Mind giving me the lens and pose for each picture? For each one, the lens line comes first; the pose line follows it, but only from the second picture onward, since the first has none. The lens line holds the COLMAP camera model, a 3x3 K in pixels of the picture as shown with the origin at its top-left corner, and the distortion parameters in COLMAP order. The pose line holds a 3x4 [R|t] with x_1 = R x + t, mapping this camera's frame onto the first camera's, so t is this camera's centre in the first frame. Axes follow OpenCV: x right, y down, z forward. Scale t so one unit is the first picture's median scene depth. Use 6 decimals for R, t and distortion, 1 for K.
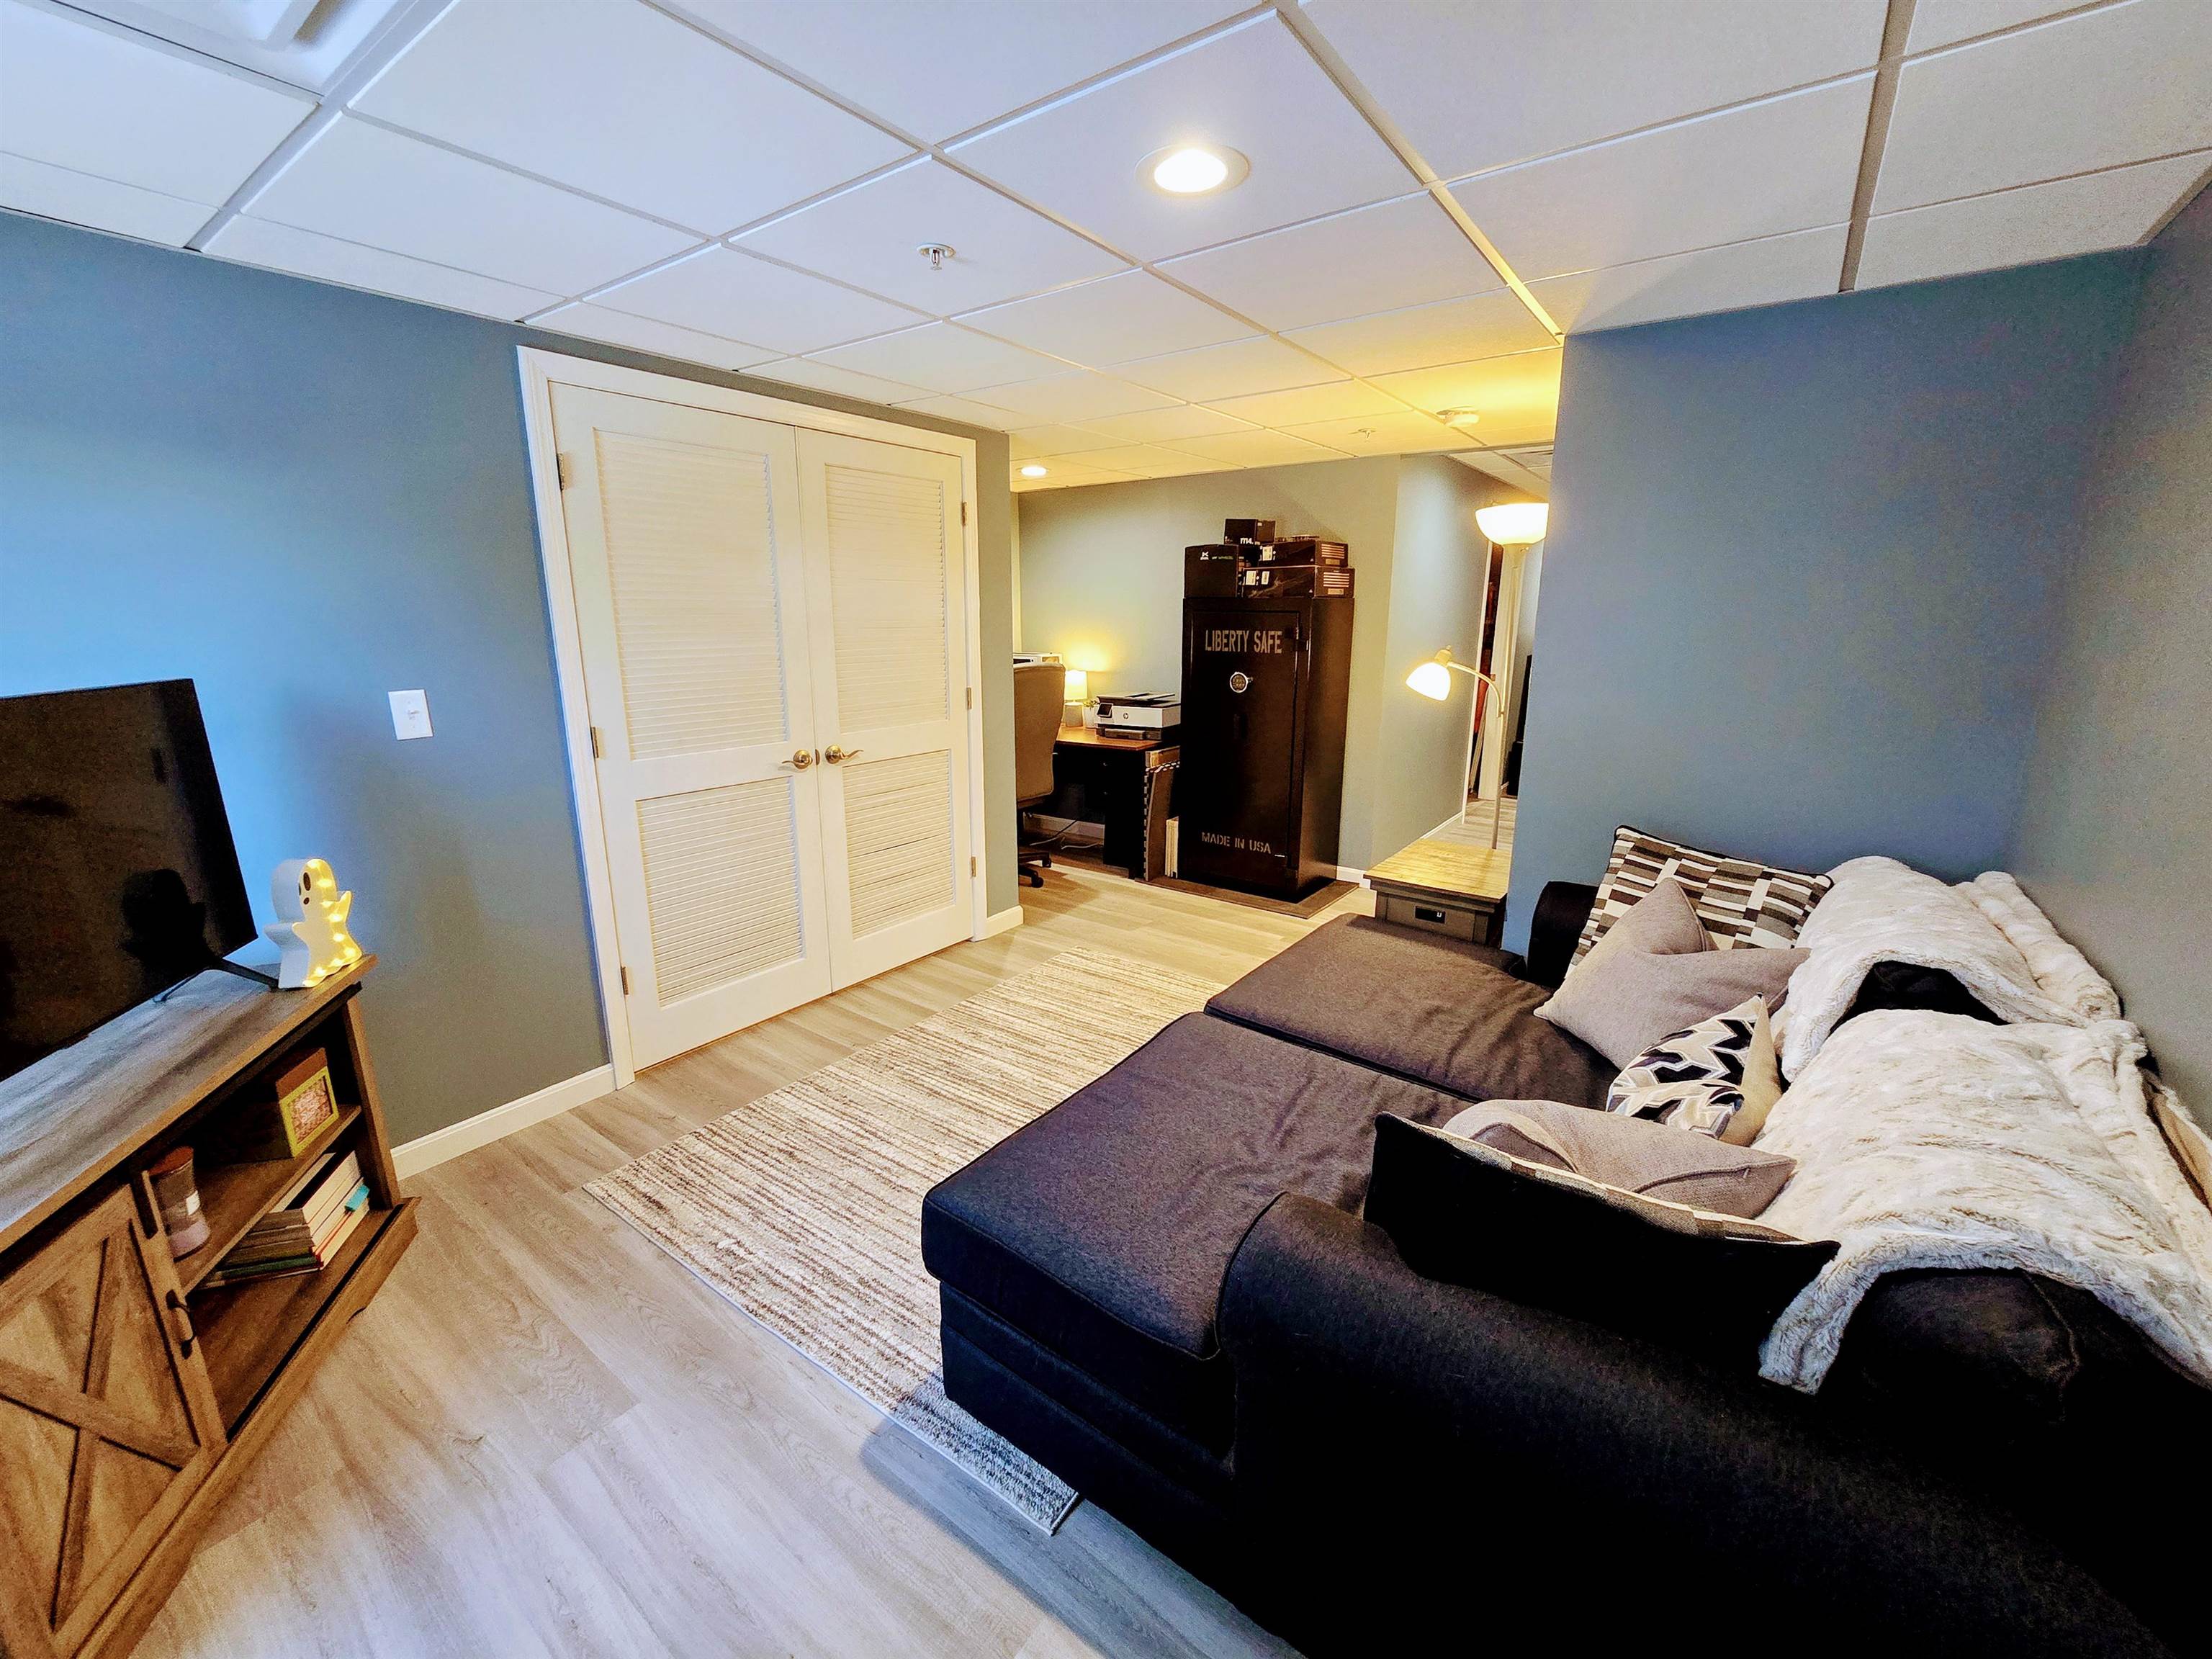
lens RADIAL K [[905.5, 0, 1110.6], [0, 905.5, 819.2], [0, 0, 1]] dist [-0.003052, 0.000425]
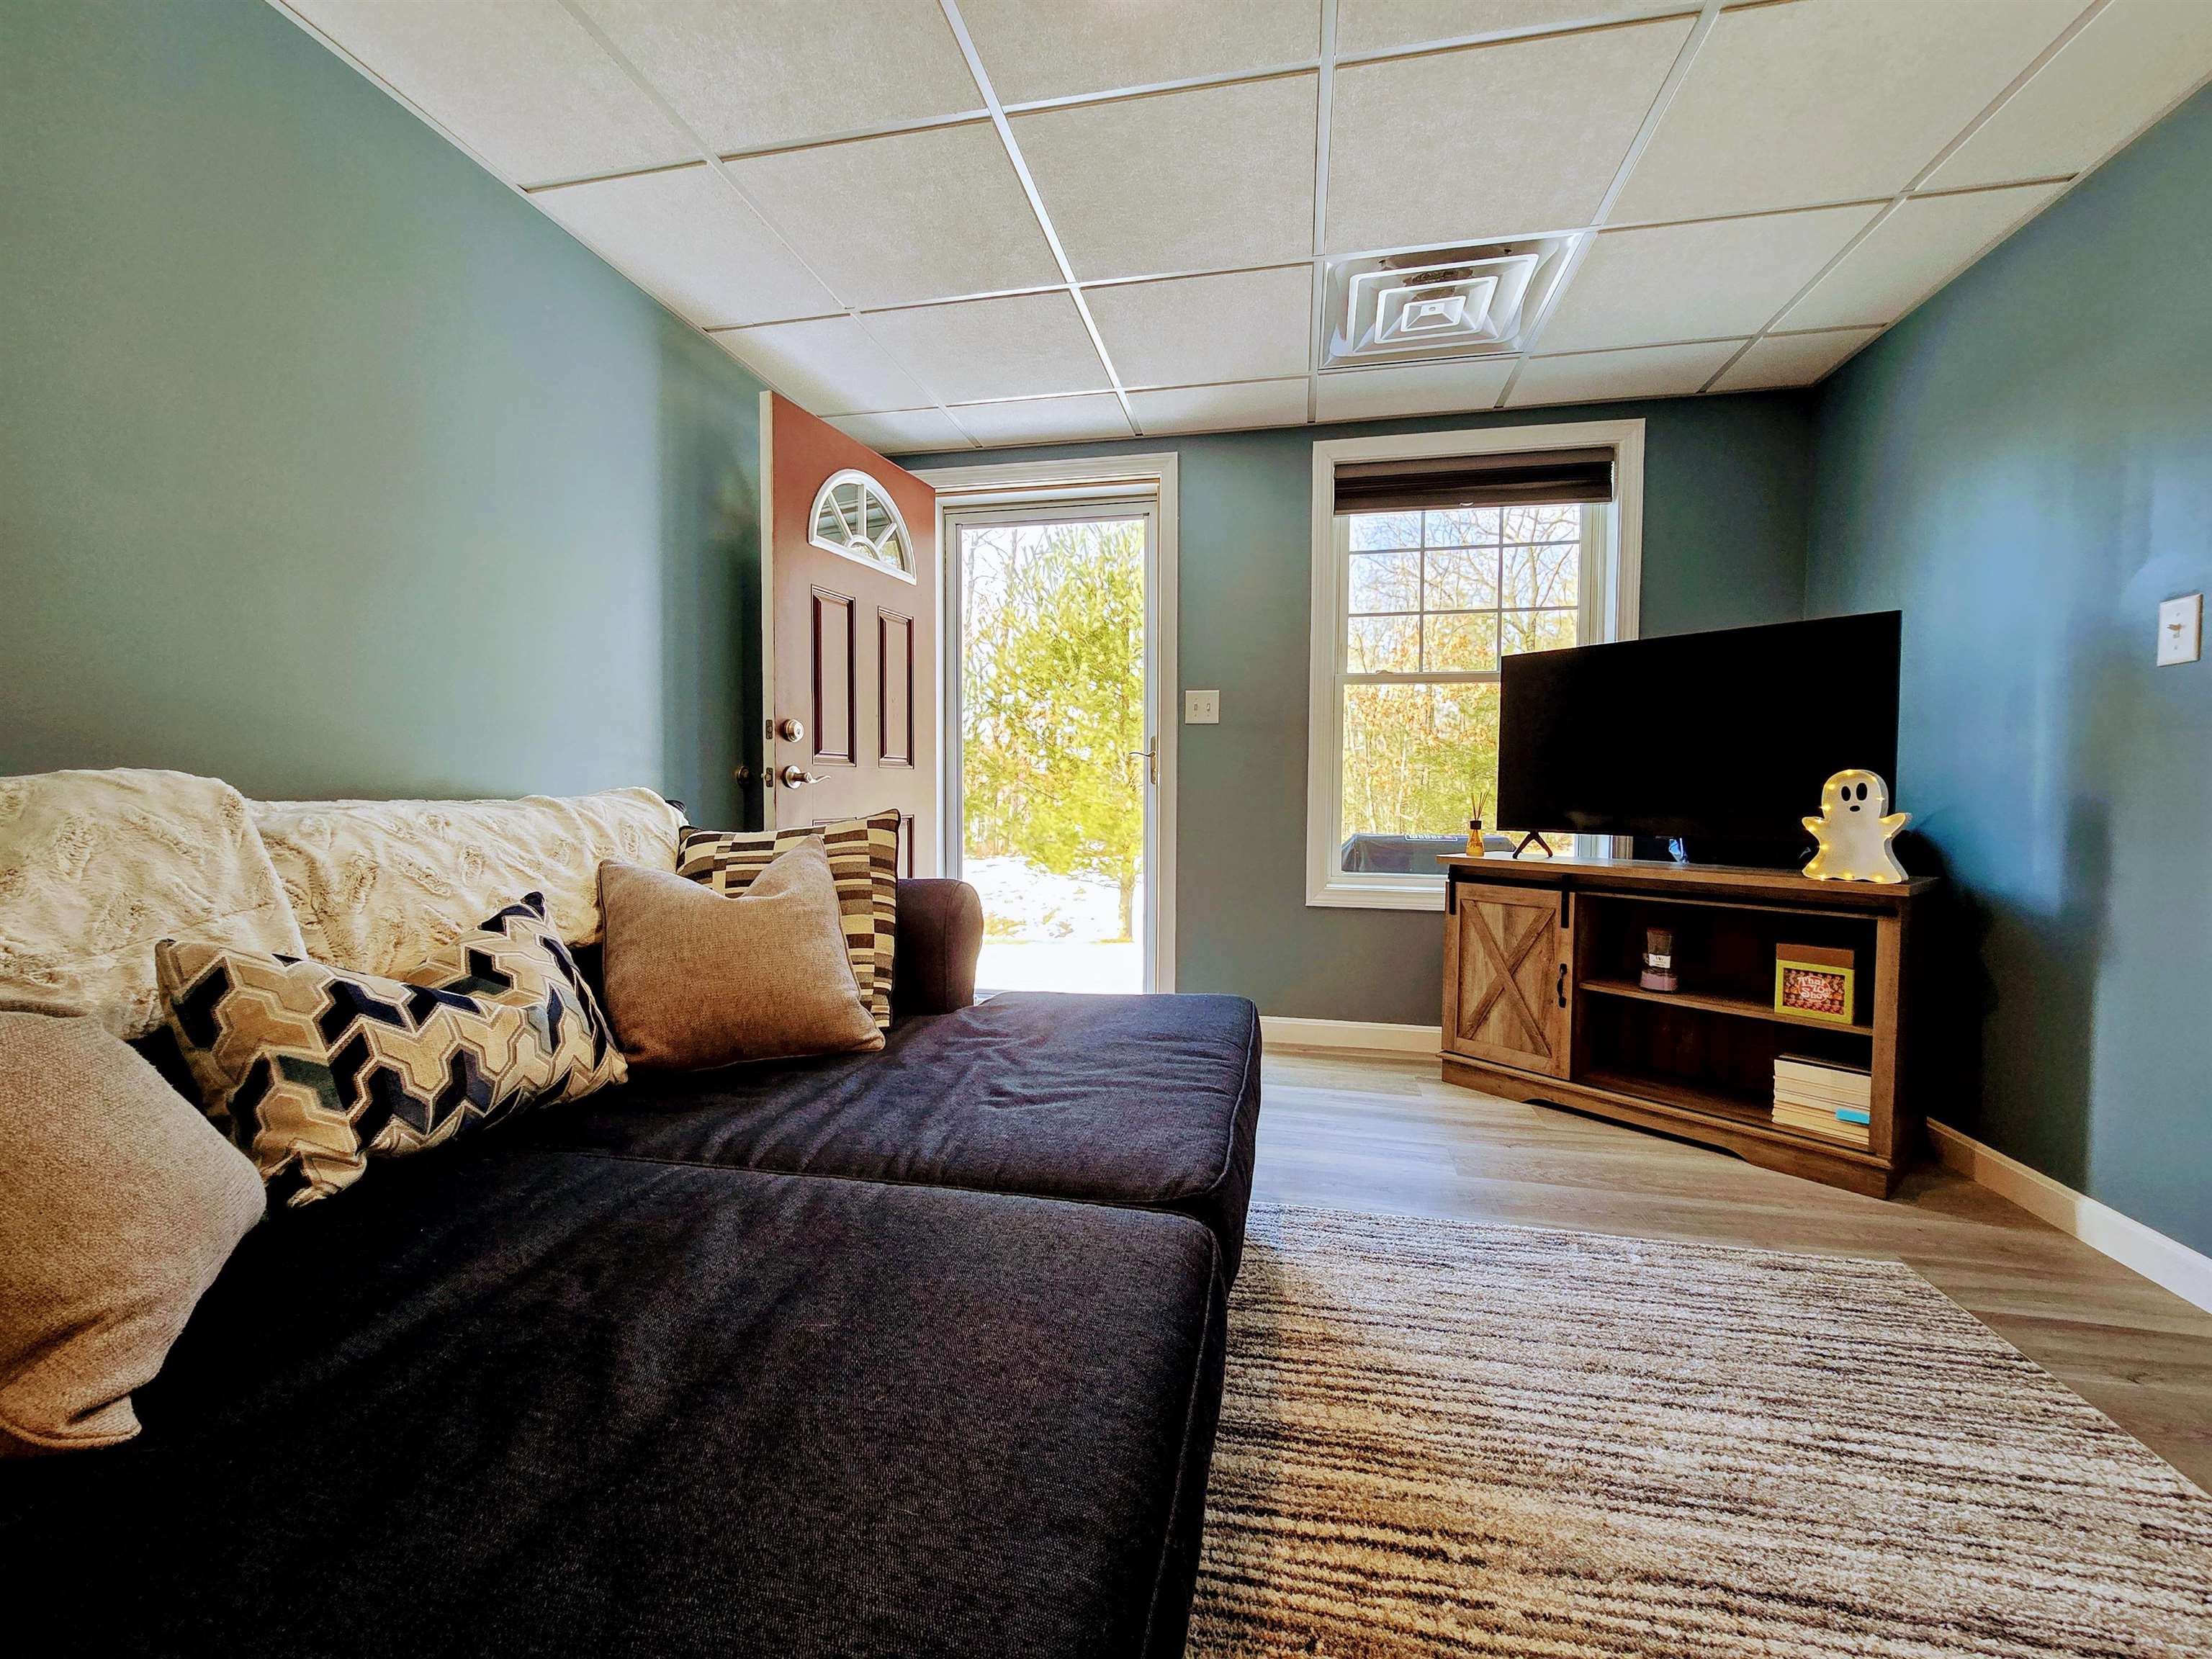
lens RADIAL K [[905.5, 0, 1107.6], [0, 905.5, 820.1], [0, 0, 1]] dist [-0.003052, 0.000425]
pose [[-0.914801, 0.005319, -0.403869, 0.198996], [-0.101377, 0.964882, 0.242335, -0.036631], [0.390975, 0.262631, -0.882136, 0.844400]]
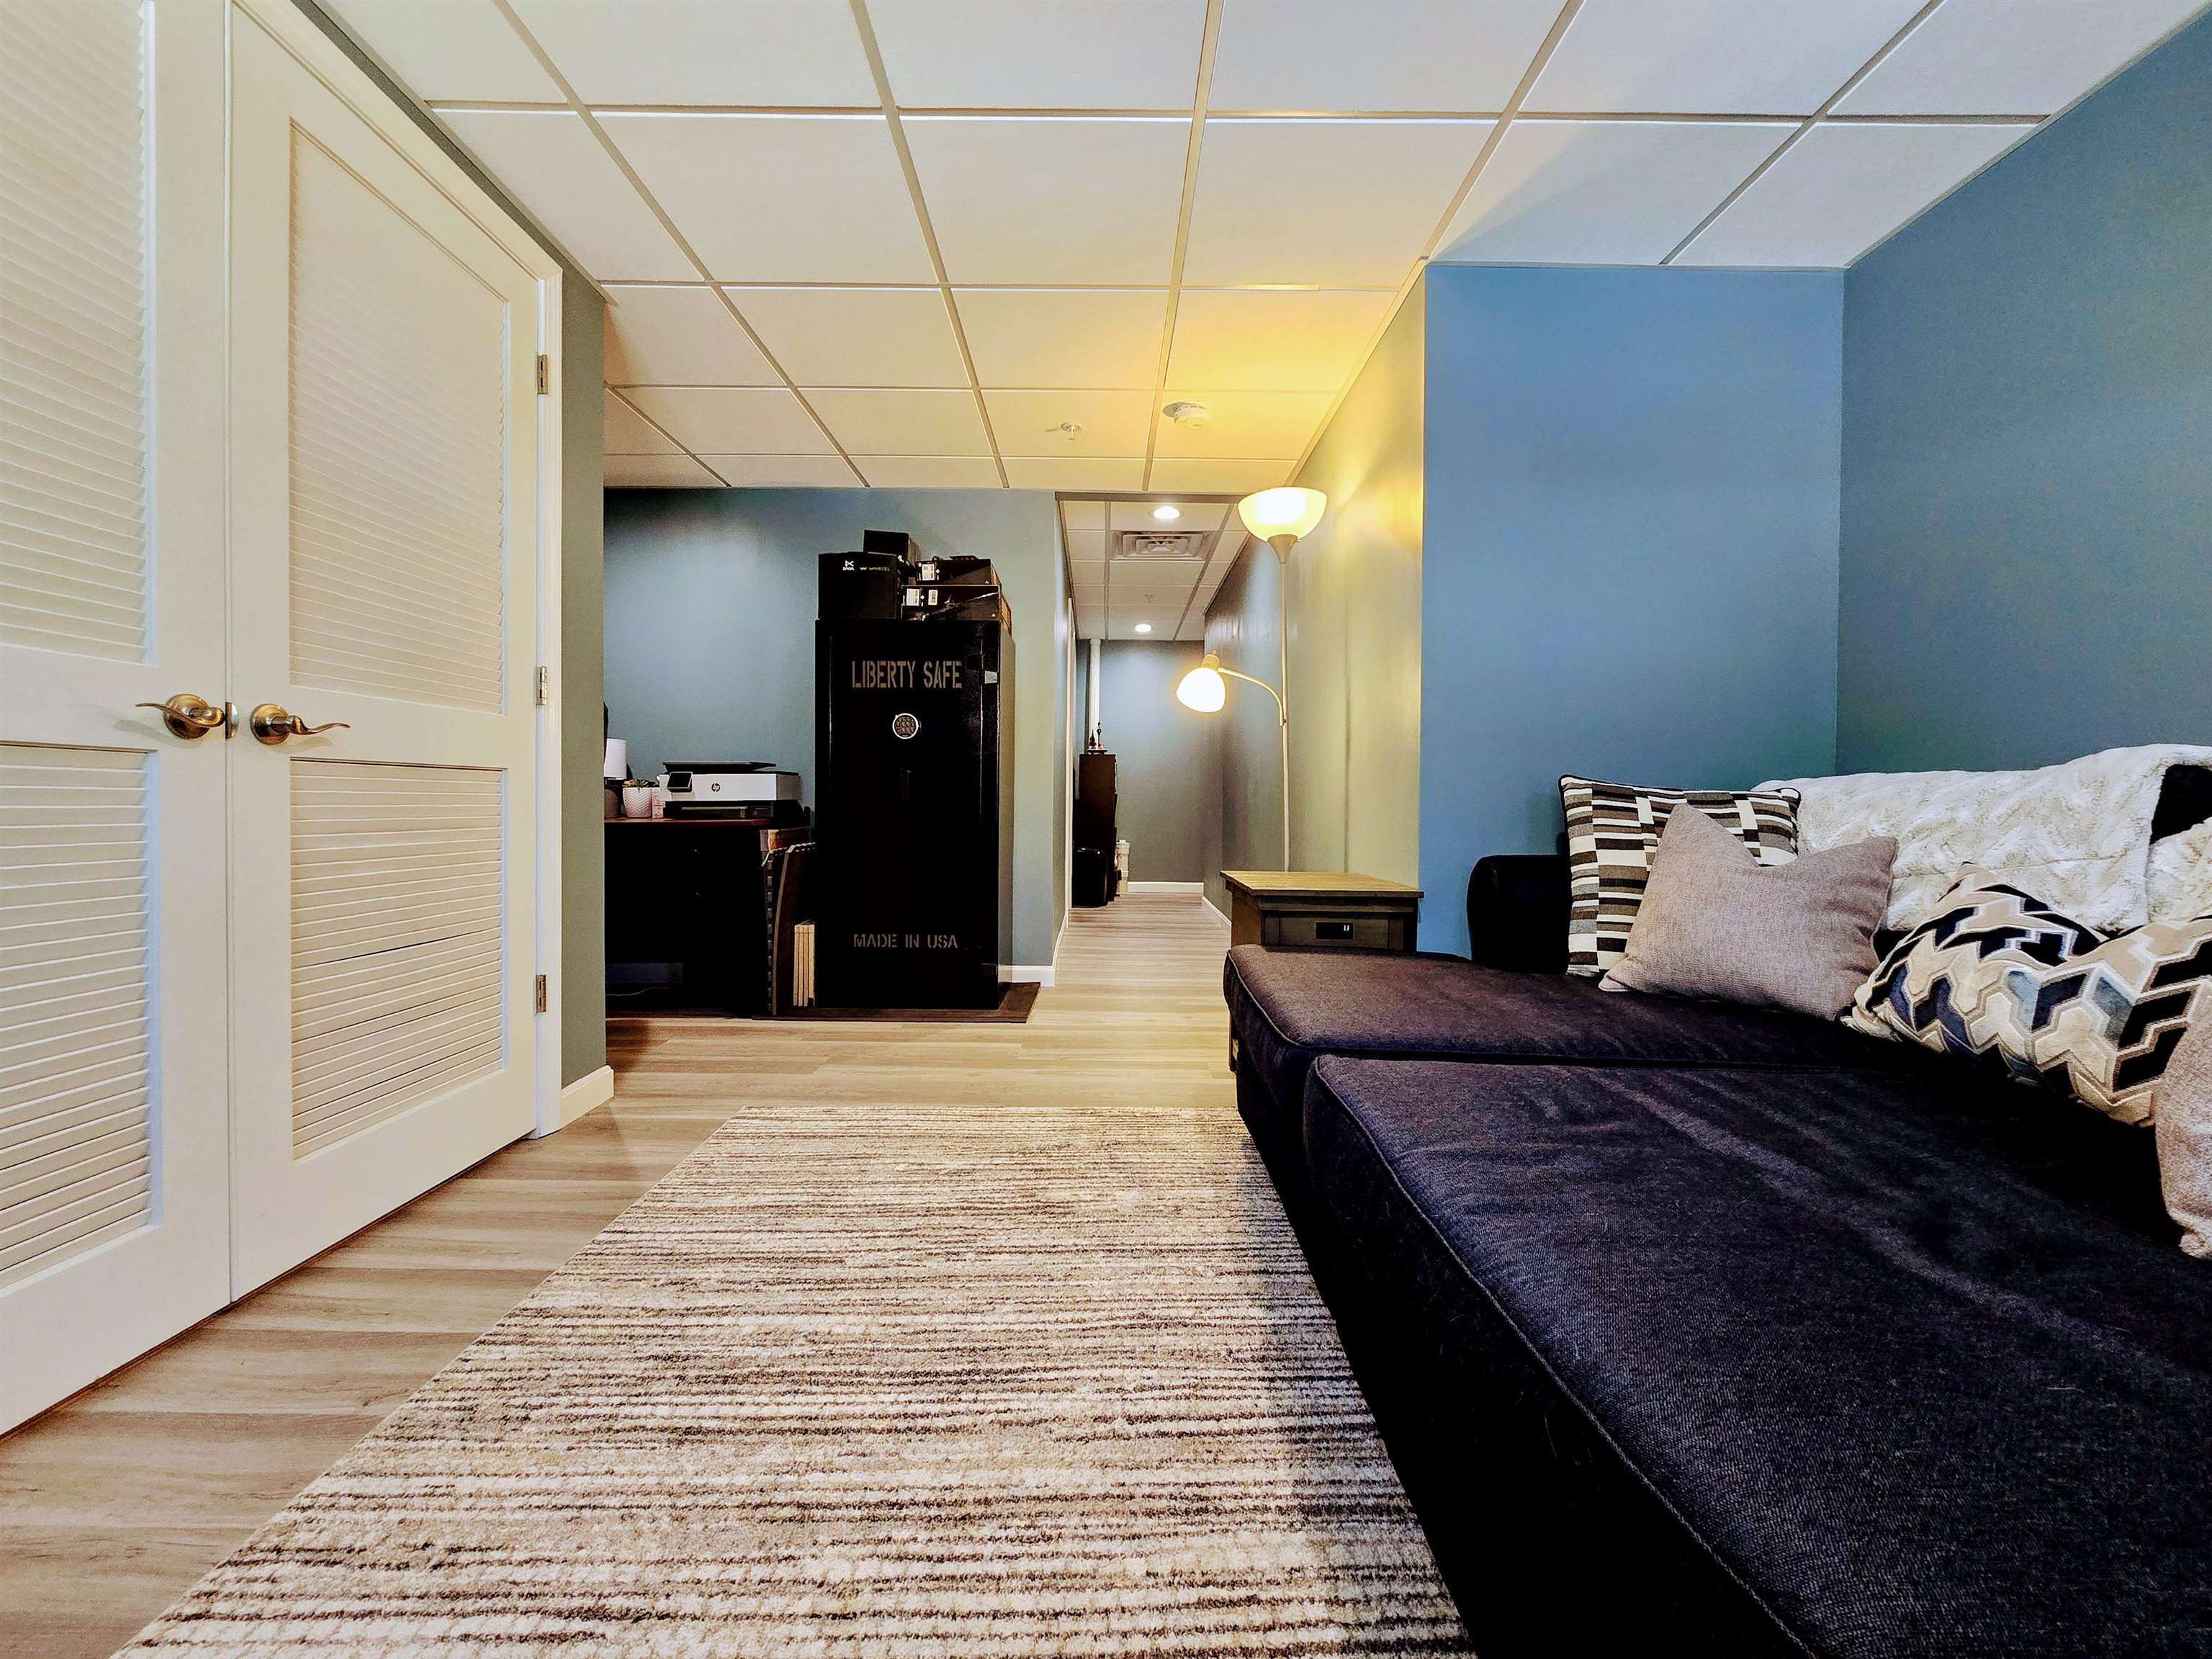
lens RADIAL K [[905.5, 0, 1107.9], [0, 905.5, 818.6], [0, 0, 1]] dist [-0.003052, 0.000425]
pose [[0.808351, -0.010710, 0.588603, -0.216766], [0.131150, 0.977984, -0.162318, 0.091745], [-0.573906, 0.208405, 0.791959, 0.387439]]
